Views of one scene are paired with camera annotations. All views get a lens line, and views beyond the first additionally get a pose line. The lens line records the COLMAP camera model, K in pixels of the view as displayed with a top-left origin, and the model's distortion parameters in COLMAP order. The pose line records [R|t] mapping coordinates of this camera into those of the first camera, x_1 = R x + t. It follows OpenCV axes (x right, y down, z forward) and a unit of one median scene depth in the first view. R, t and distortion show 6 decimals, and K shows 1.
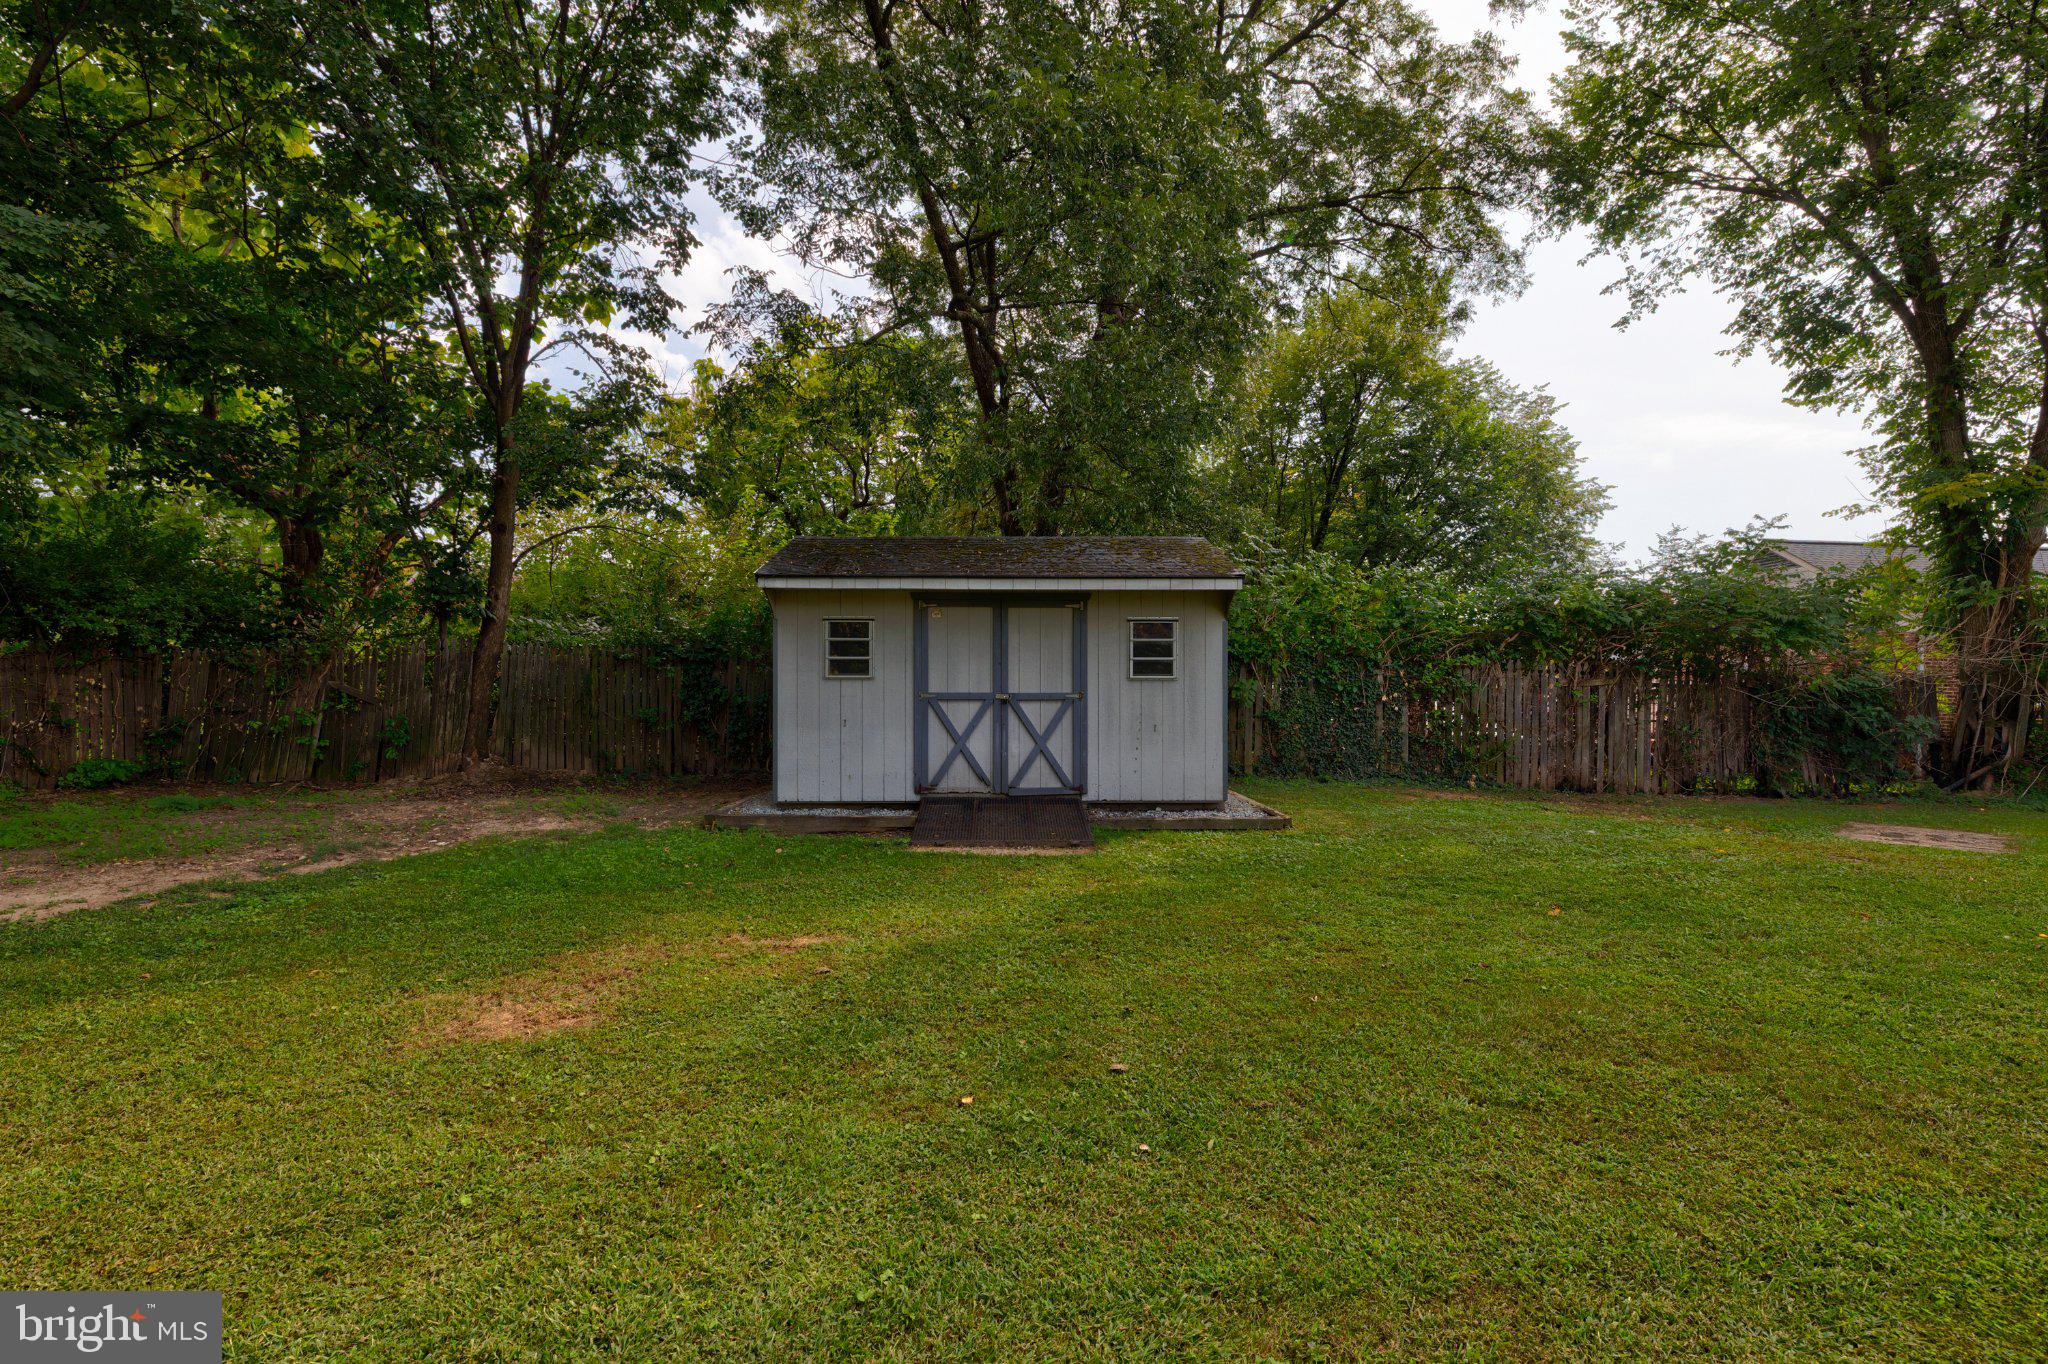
lens RADIAL K [[893.8, 0, 1041.7], [0, 893.8, 678.2], [0, 0, 1]] dist [0.003130, 0.000087]
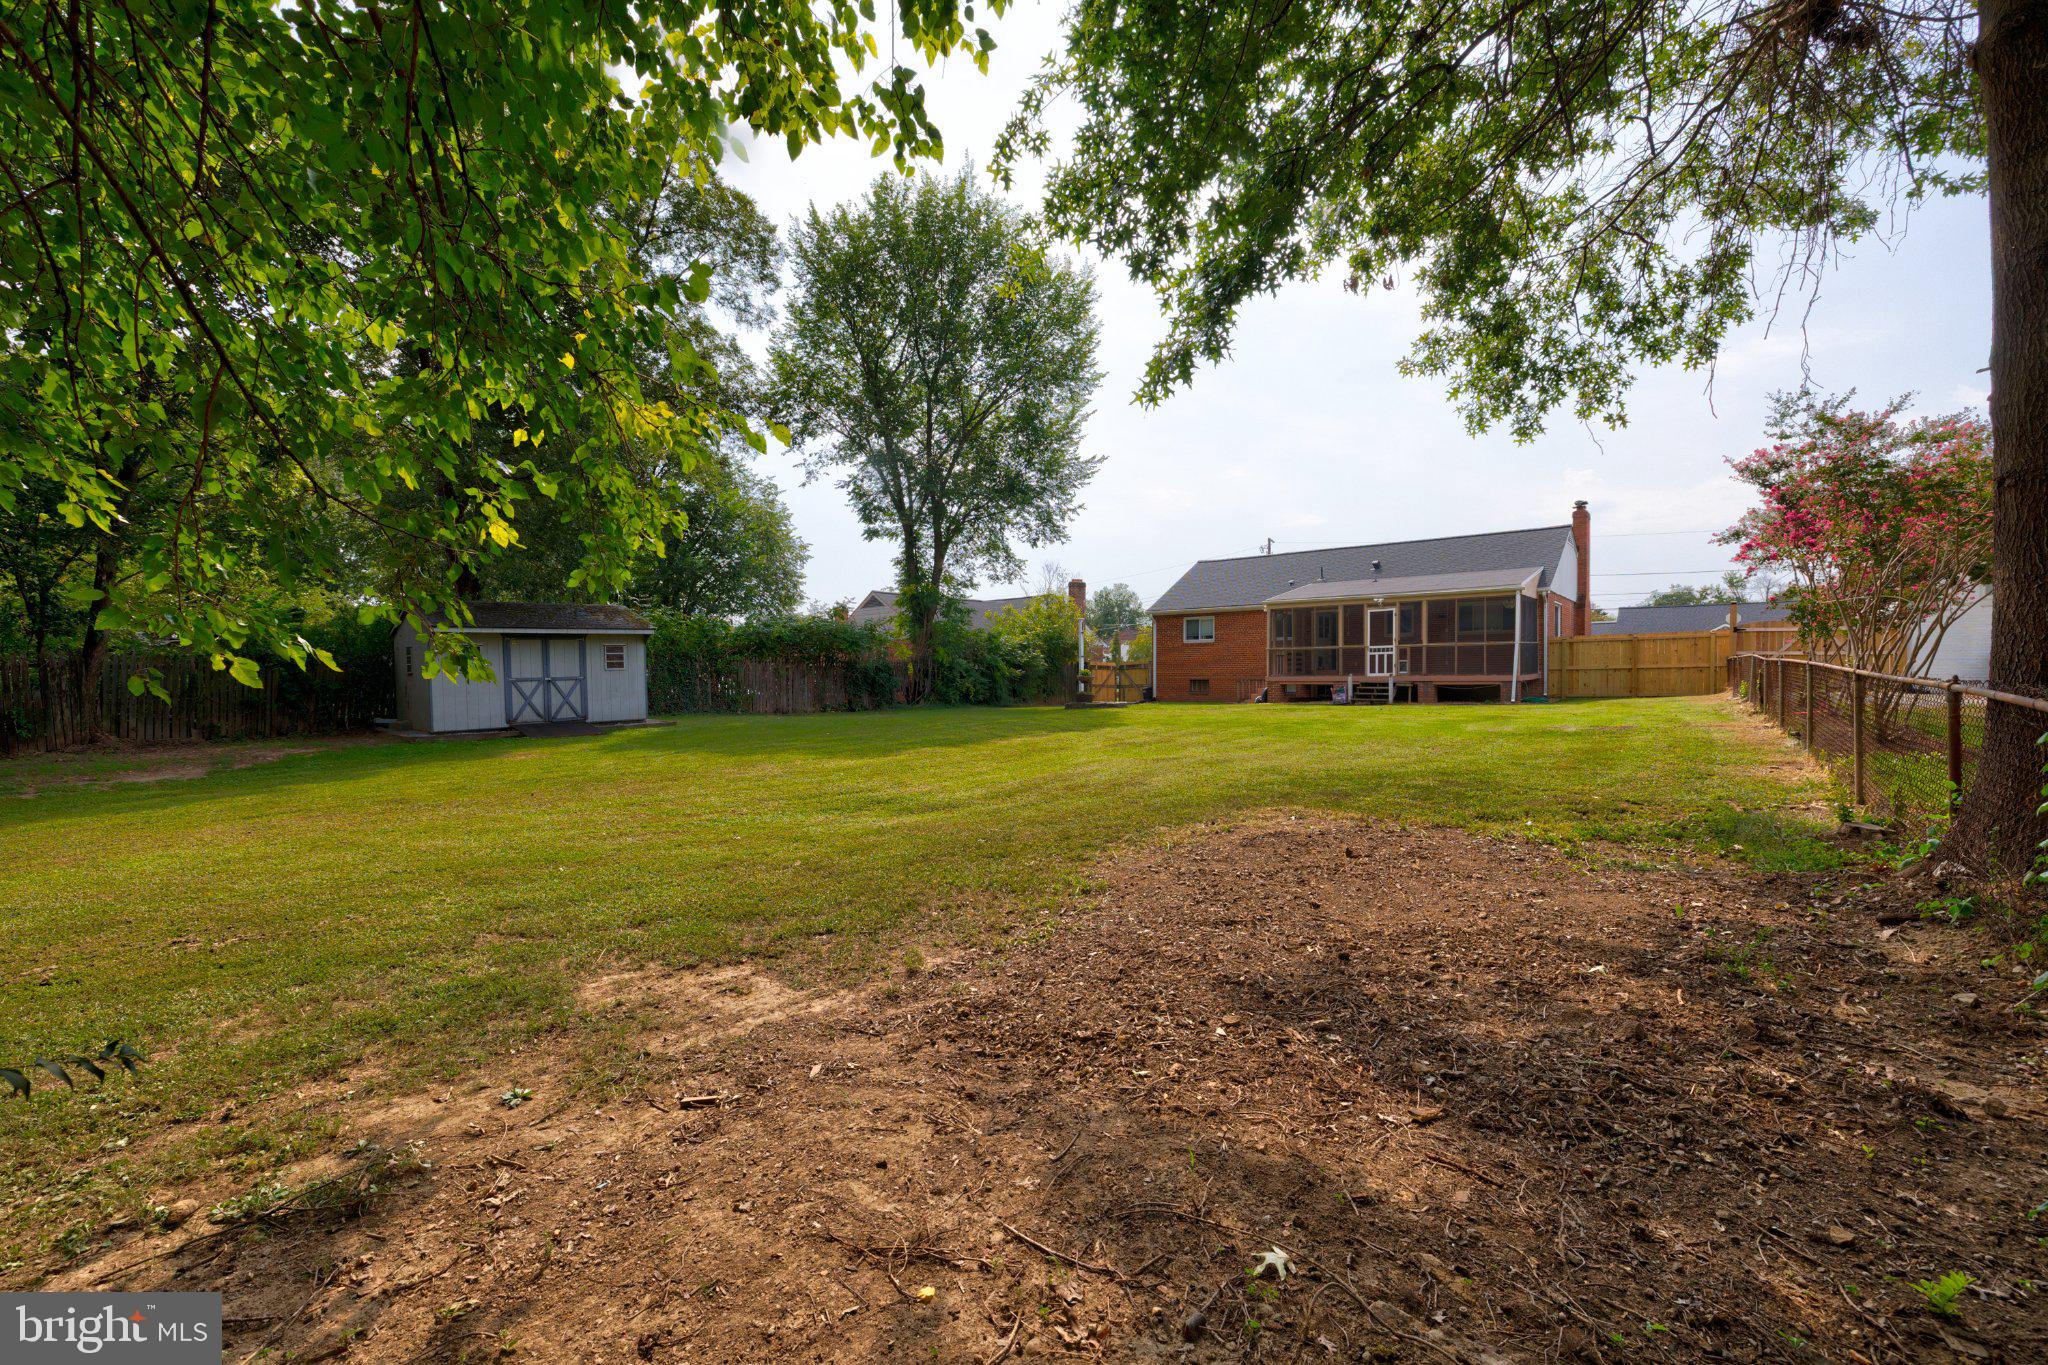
lens RADIAL K [[893.8, 0, 1033.7], [0, 893.8, 682.5], [0, 0, 1]] dist [0.003130, 0.000087]
pose [[0.711956, -0.033429, 0.701428, -0.768194], [0.014417, 0.999352, 0.032994, -0.028154], [-0.702076, -0.013378, 0.711976, -1.519885]]
